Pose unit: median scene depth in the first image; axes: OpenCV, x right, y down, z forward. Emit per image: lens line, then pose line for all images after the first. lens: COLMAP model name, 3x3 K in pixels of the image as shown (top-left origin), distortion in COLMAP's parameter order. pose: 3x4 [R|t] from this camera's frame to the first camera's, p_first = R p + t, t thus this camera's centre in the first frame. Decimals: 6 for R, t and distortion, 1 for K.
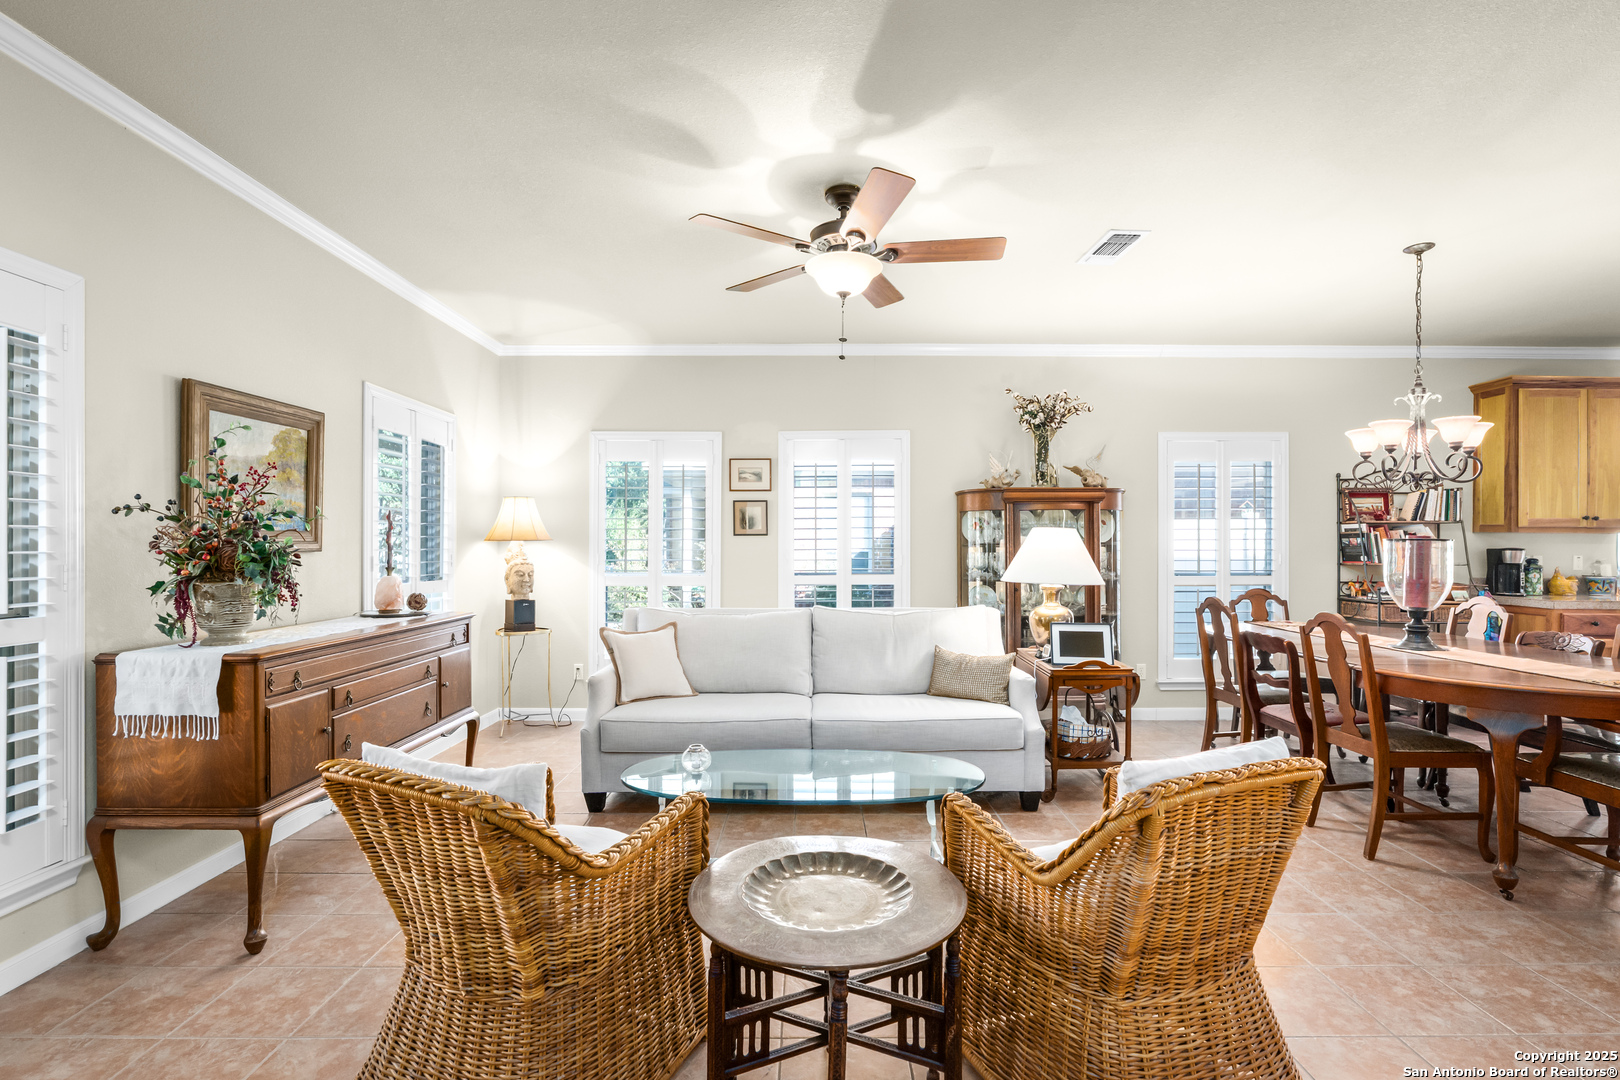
lens RADIAL K [[735.8, 0, 808.6], [0, 735.8, 544.8], [0, 0, 1]] dist [-0.003161, -0.000858]
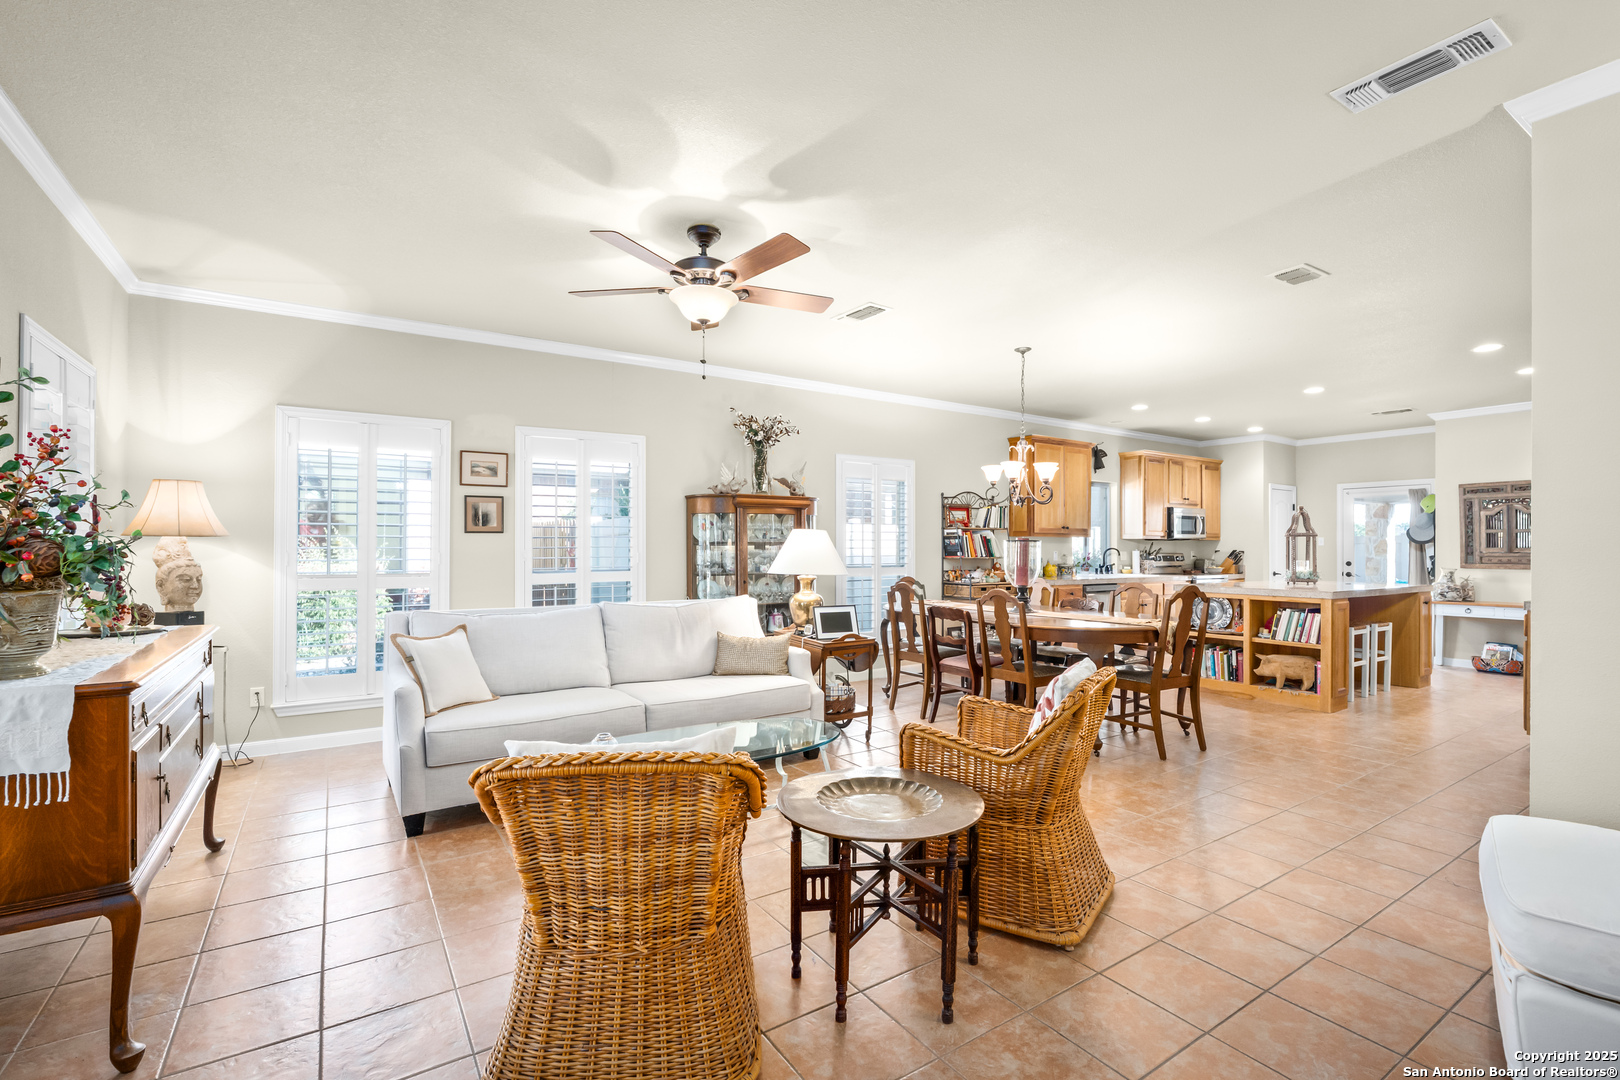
lens RADIAL K [[735.8, 0, 795.3], [0, 735.8, 541.7], [0, 0, 1]] dist [-0.003161, -0.000858]
pose [[0.837185, 0.004138, 0.546904, -0.296872], [-0.002635, 0.999990, -0.003533, 0.001057], [-0.546913, 0.001517, 0.837188, -0.015509]]
